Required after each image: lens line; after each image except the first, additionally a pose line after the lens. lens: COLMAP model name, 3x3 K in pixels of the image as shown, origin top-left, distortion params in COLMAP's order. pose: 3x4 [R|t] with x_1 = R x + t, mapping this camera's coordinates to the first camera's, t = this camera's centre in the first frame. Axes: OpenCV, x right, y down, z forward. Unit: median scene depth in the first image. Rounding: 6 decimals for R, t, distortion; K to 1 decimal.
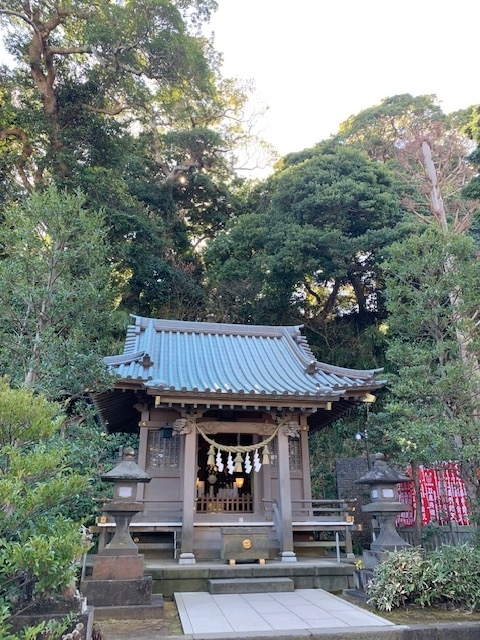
lens RADIAL K [[490.3, 0, 240.0], [0, 490.3, 320.0], [0, 0, 1]] dist [0.039748, -0.001552]
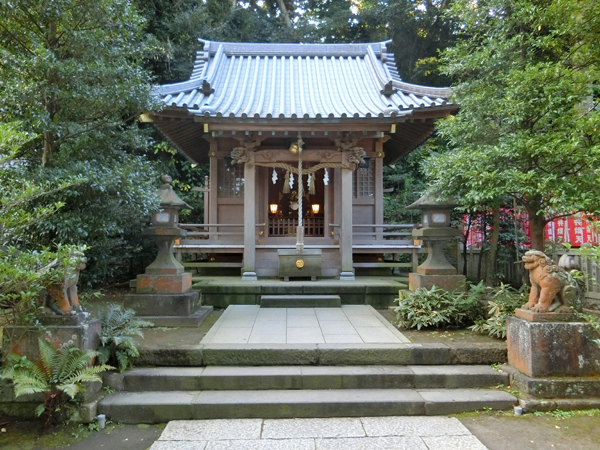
lens RADIAL K [[459.7, 0, 300.0], [0, 459.7, 225.0], [0, 0, 1]] dist [0.039748, -0.001552]
pose [[0.986619, 0.000224, -0.163041, 0.137319], [0.056427, 0.937729, 0.342753, 0.036933], [0.152965, -0.347367, 0.925169, 0.114500]]
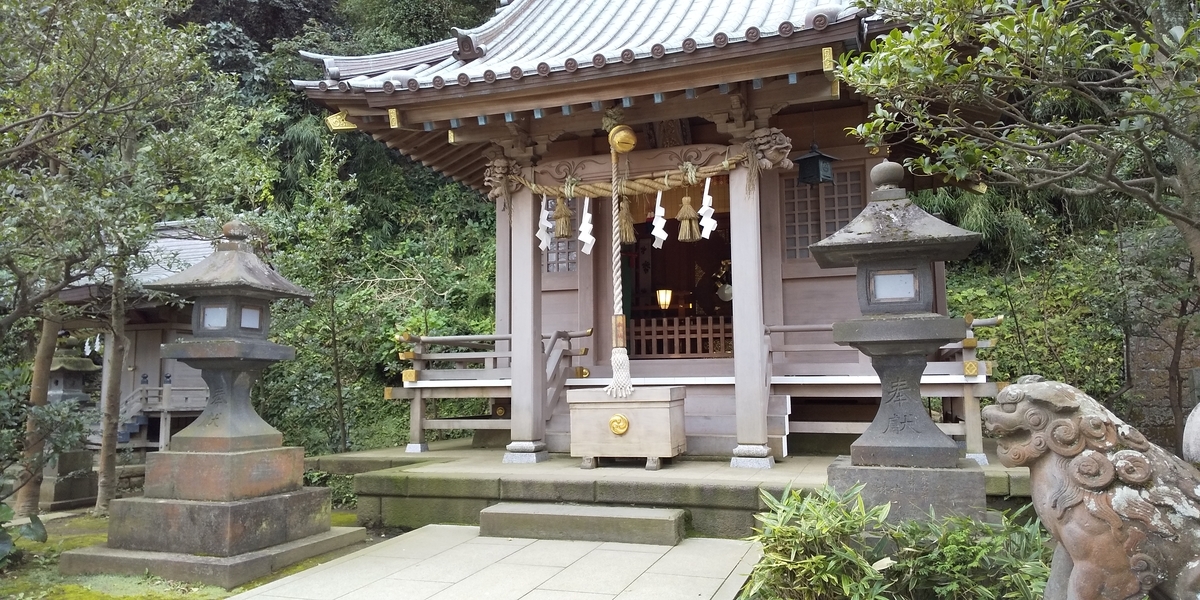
lens RADIAL K [[832.1, 0, 600.0], [0, 832.1, 300.0], [0, 0, 1]] dist [0.058673, 0.000403]
pose [[0.864088, -0.051919, -0.500655, 0.293557], [0.197924, 0.949587, 0.243126, 0.145161], [0.462793, -0.309174, 0.830803, 0.361701]]
